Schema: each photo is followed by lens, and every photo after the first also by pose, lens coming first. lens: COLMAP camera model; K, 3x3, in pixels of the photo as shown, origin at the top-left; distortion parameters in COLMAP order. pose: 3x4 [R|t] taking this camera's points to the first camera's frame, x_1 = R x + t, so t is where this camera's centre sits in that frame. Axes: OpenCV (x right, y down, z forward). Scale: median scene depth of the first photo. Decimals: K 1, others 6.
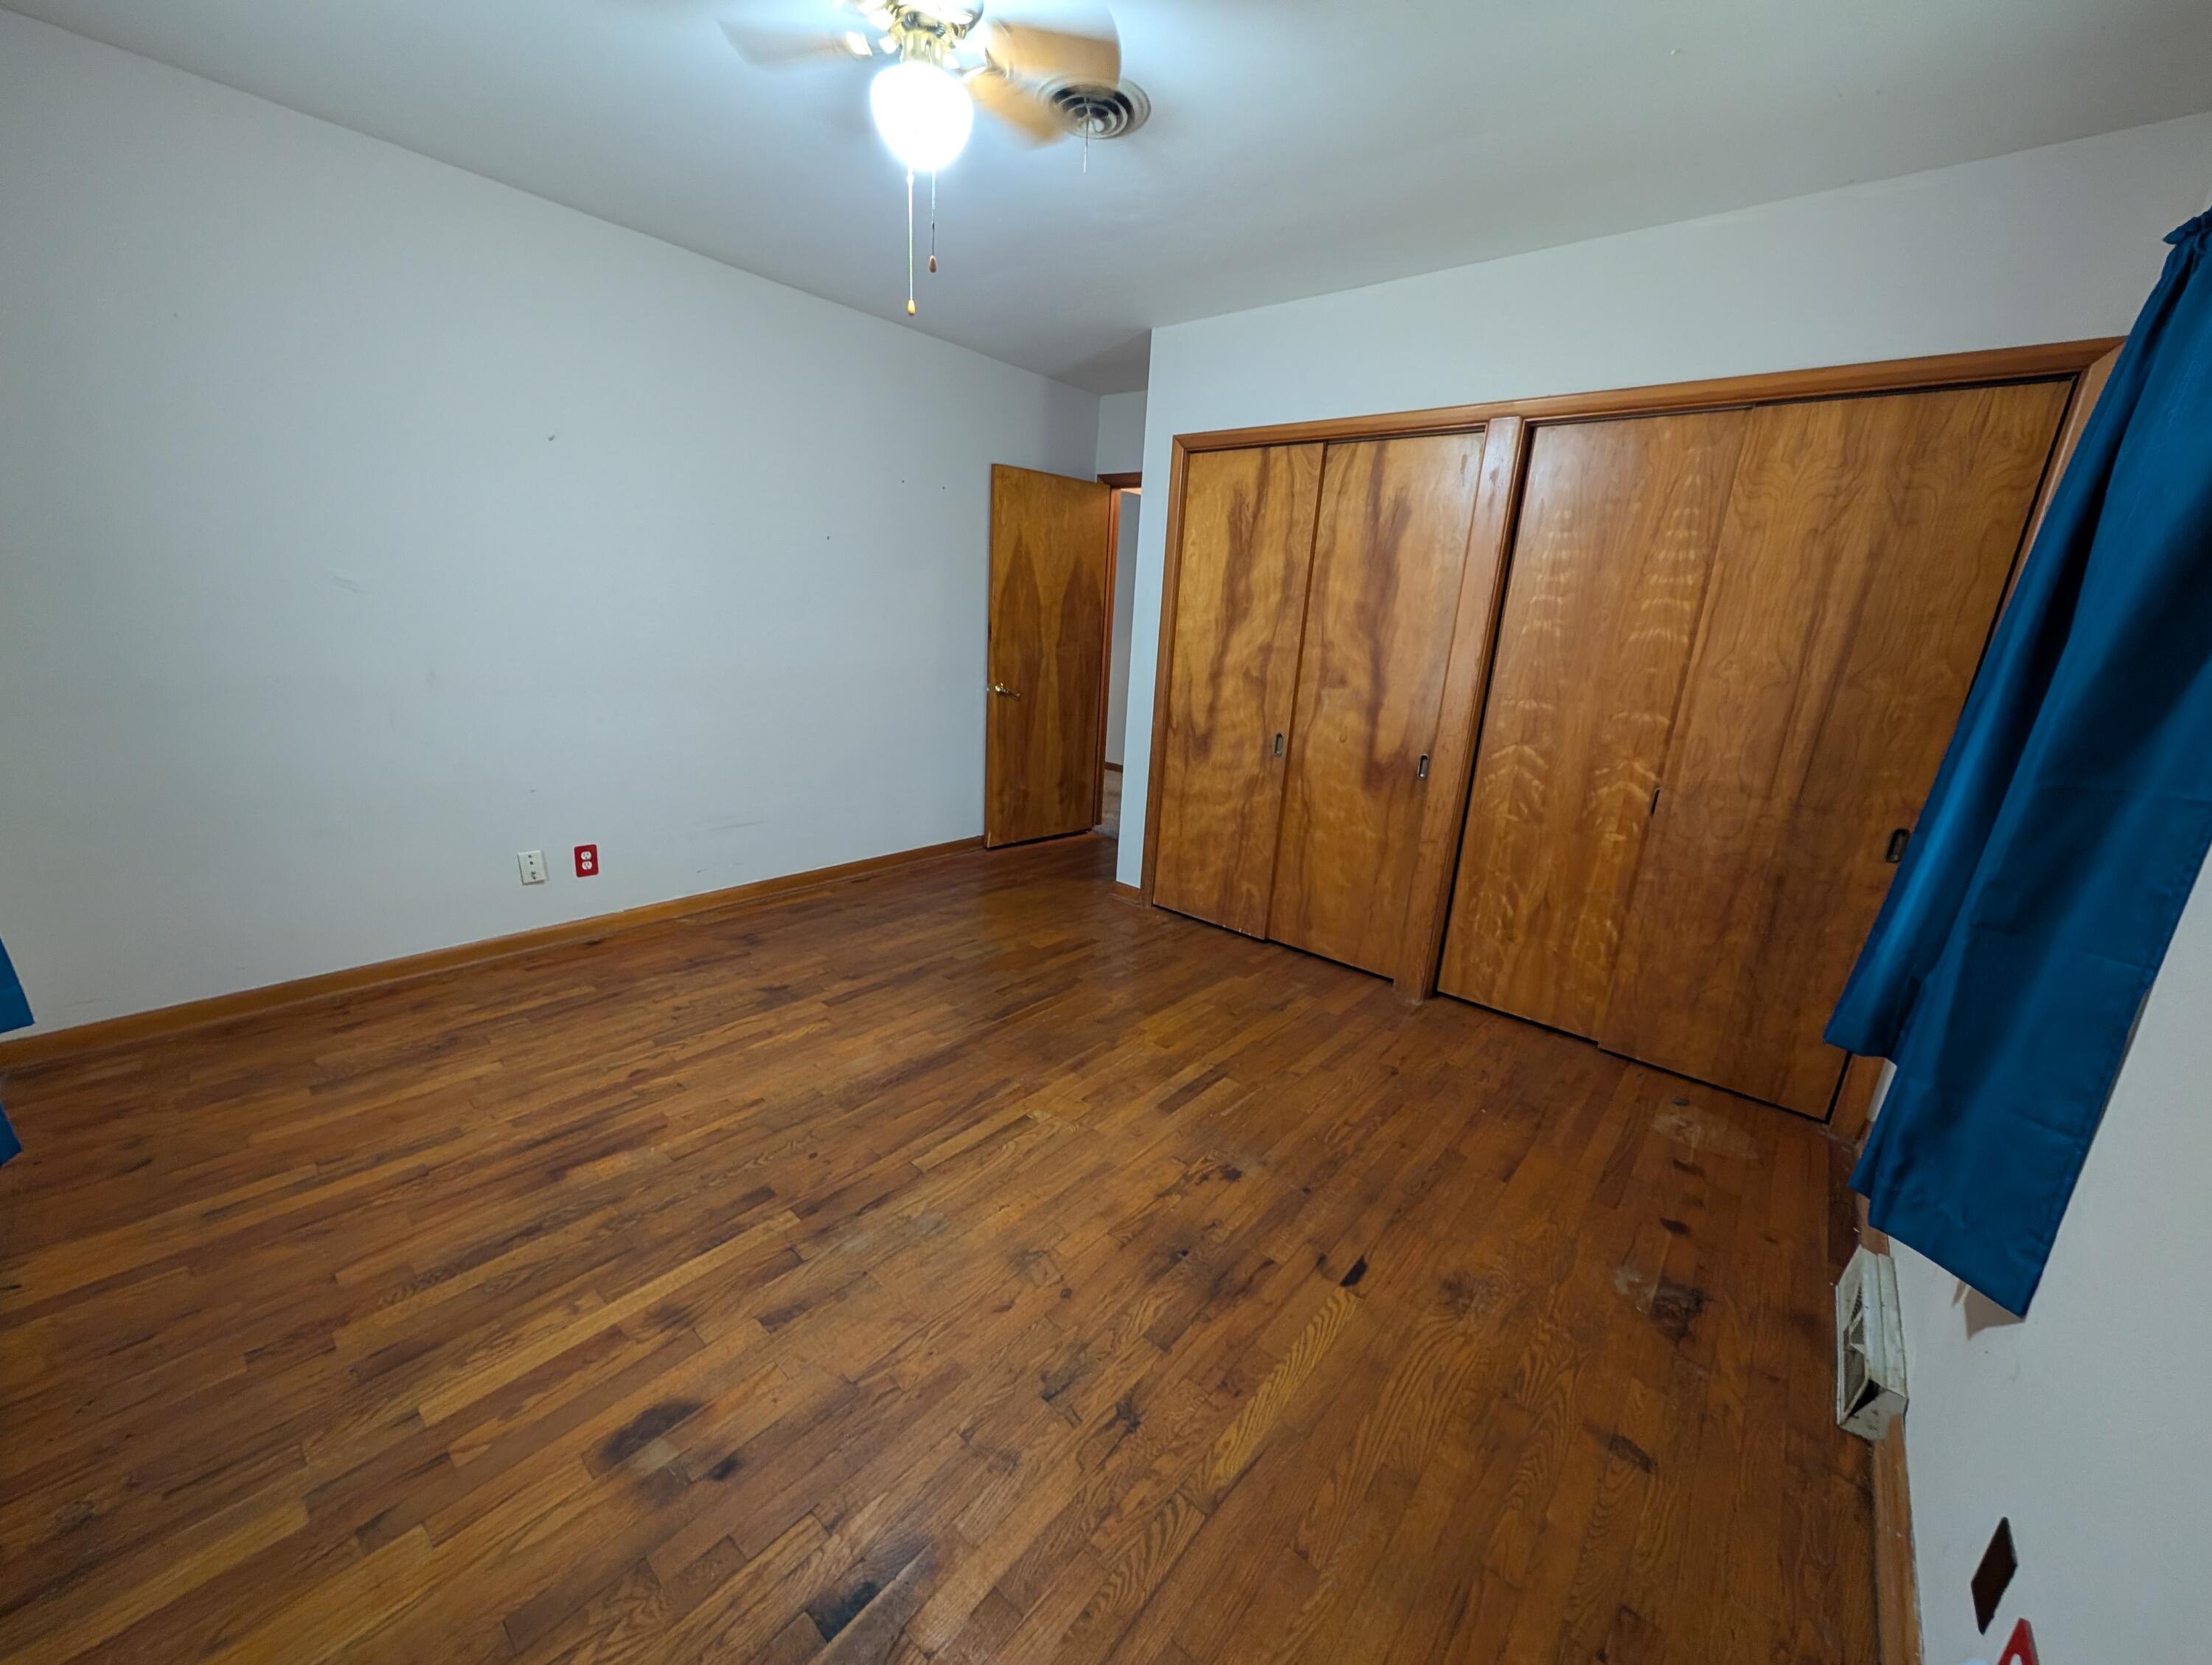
lens RADIAL K [[842.0, 0, 1098.6], [0, 842.0, 840.1], [0, 0, 1]] dist [0.000537, 0.000468]
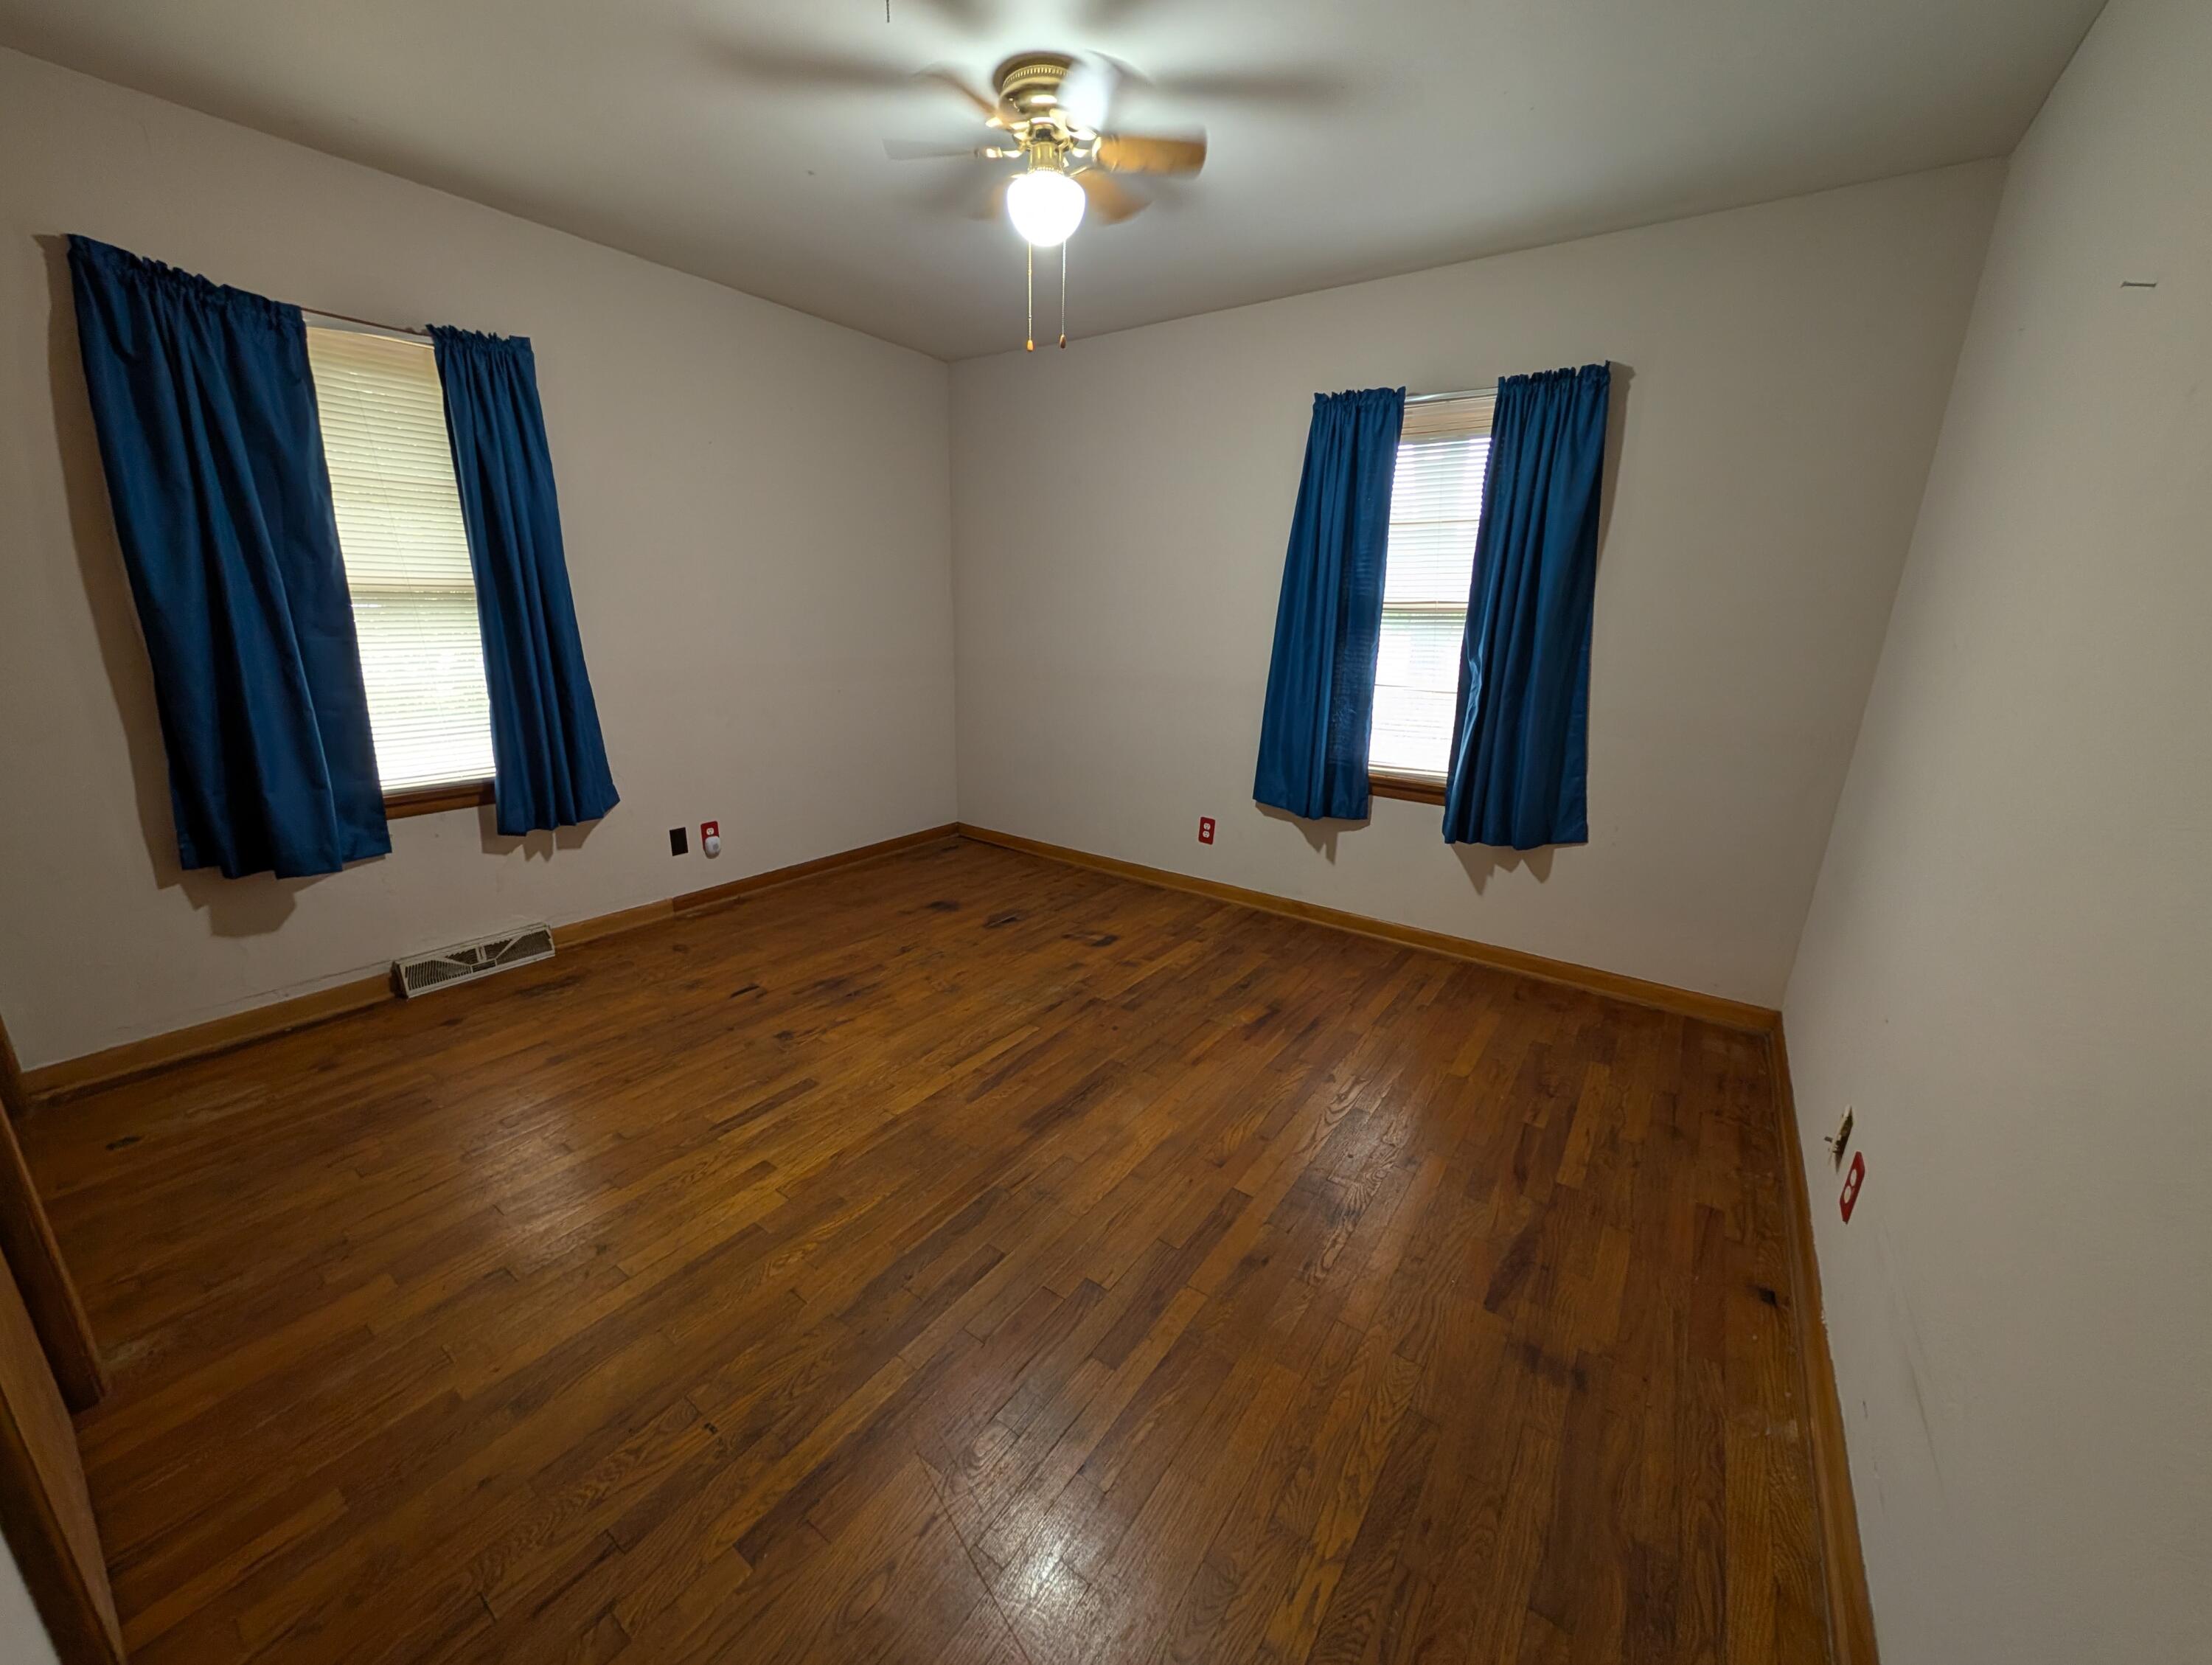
lens RADIAL K [[842.0, 0, 1098.6], [0, 842.0, 840.1], [0, 0, 1]] dist [0.000537, 0.000468]
pose [[-0.992825, -0.058072, -0.104531, -0.165891], [-0.103722, 0.853221, 0.511131, -0.564905], [0.059506, 0.518306, -0.853123, 2.043976]]
